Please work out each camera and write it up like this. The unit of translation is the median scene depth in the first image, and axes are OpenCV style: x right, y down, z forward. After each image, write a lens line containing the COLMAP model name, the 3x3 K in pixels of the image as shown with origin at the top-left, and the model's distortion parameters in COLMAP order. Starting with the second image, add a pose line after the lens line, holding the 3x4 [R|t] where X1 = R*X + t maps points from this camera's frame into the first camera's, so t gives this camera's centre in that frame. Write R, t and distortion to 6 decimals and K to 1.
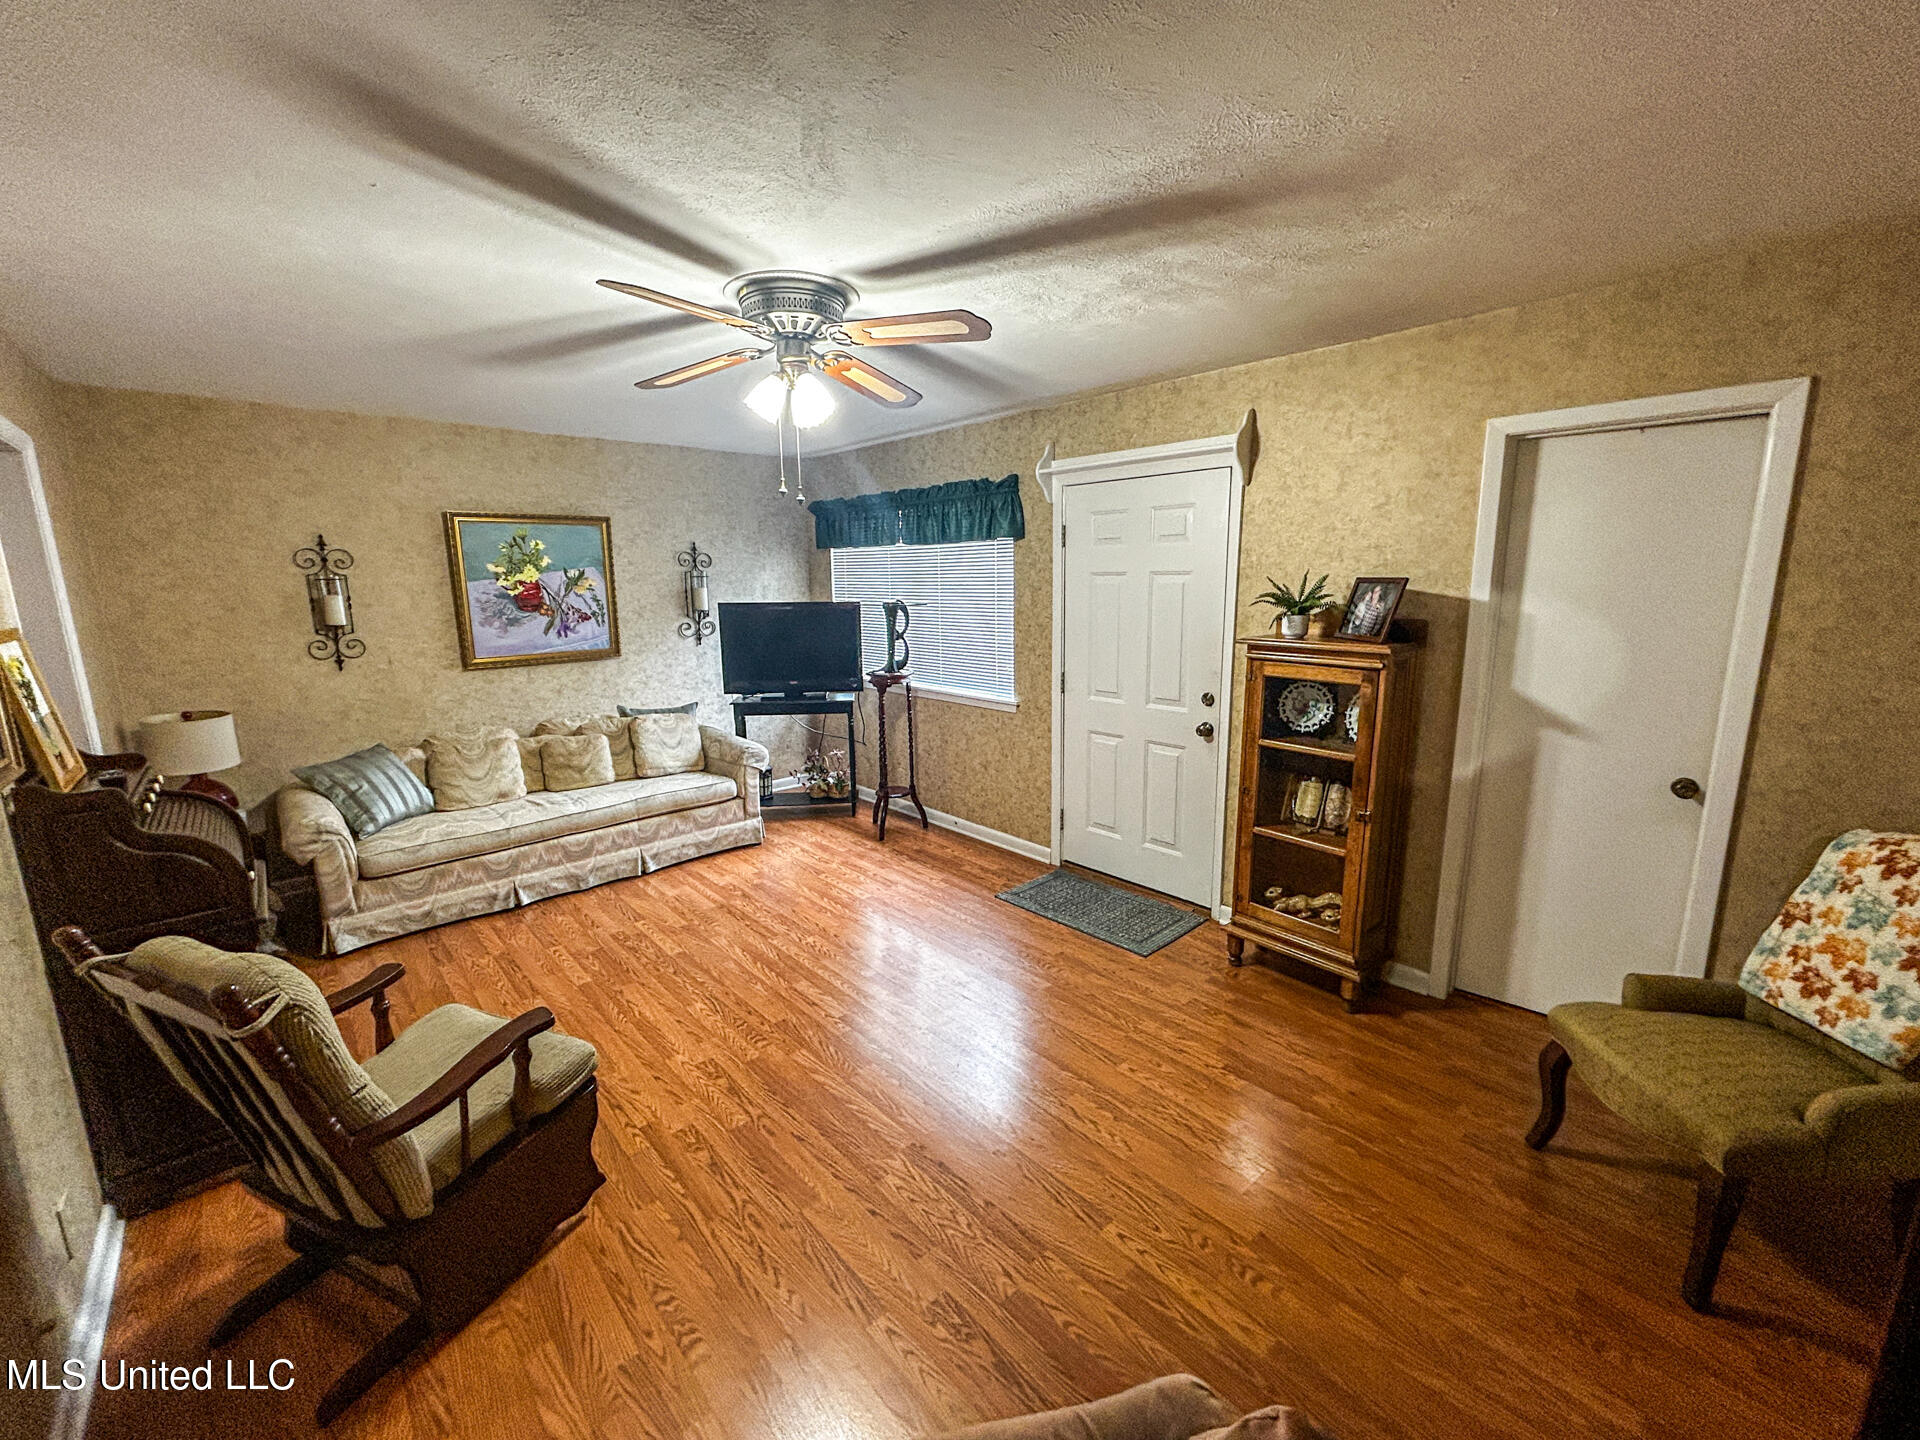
lens RADIAL K [[783.7, 0, 957.7], [0, 783.7, 721.3], [0, 0, 1]] dist [0.001017, 0.000116]
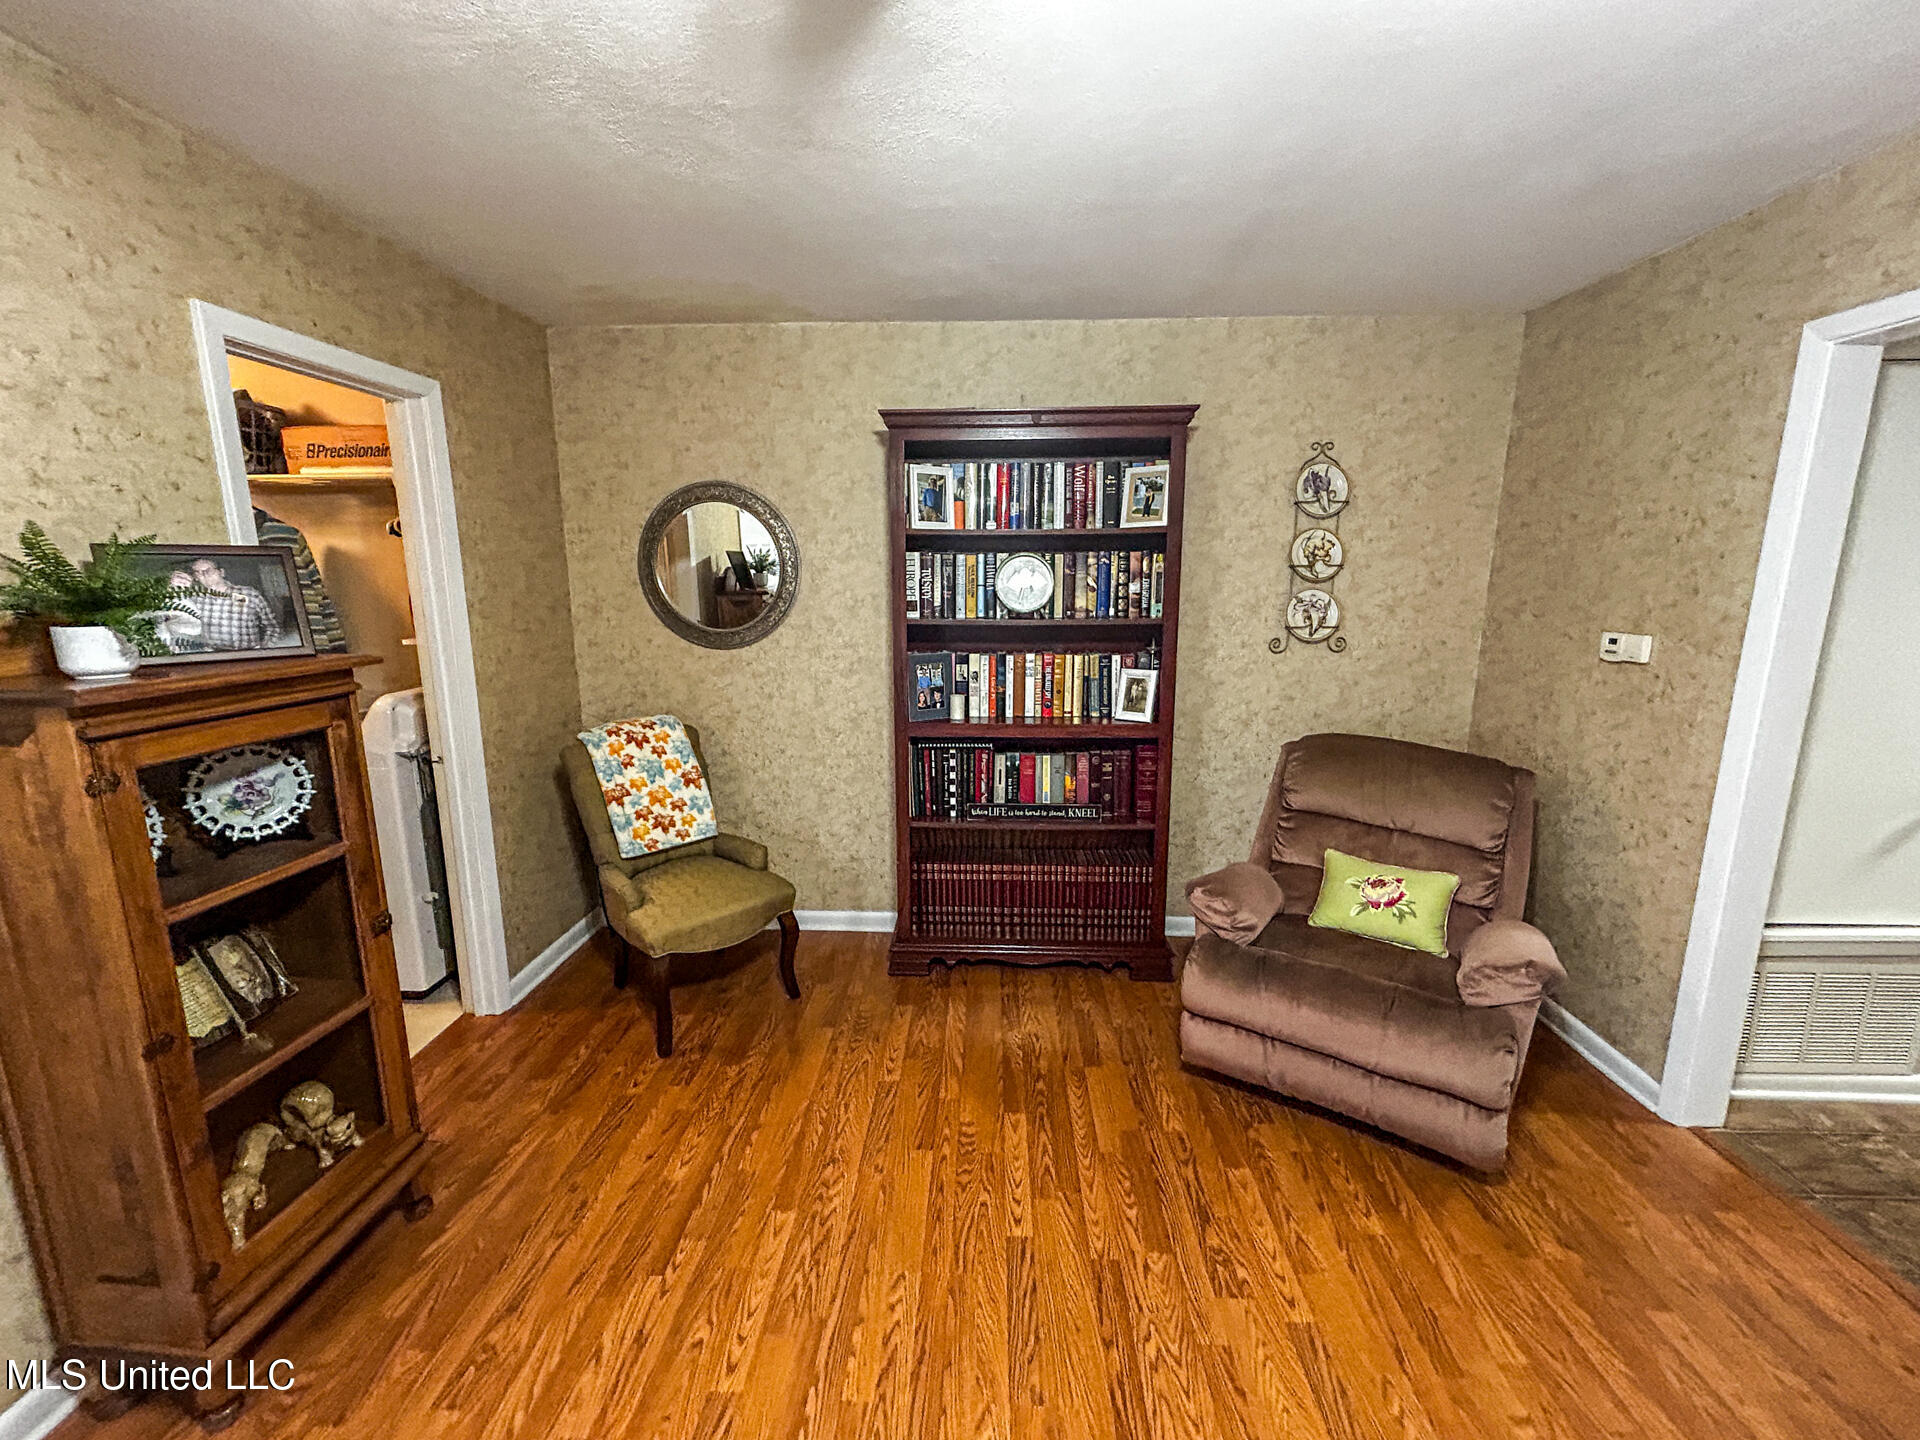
lens RADIAL K [[783.7, 0, 955.5], [0, 783.7, 720.3], [0, 0, 1]] dist [0.001017, 0.000116]
pose [[-0.708530, -0.123018, 0.694876, -0.338375], [0.138899, 0.941114, 0.308239, -0.240106], [-0.691876, 0.314914, -0.649721, 1.506462]]
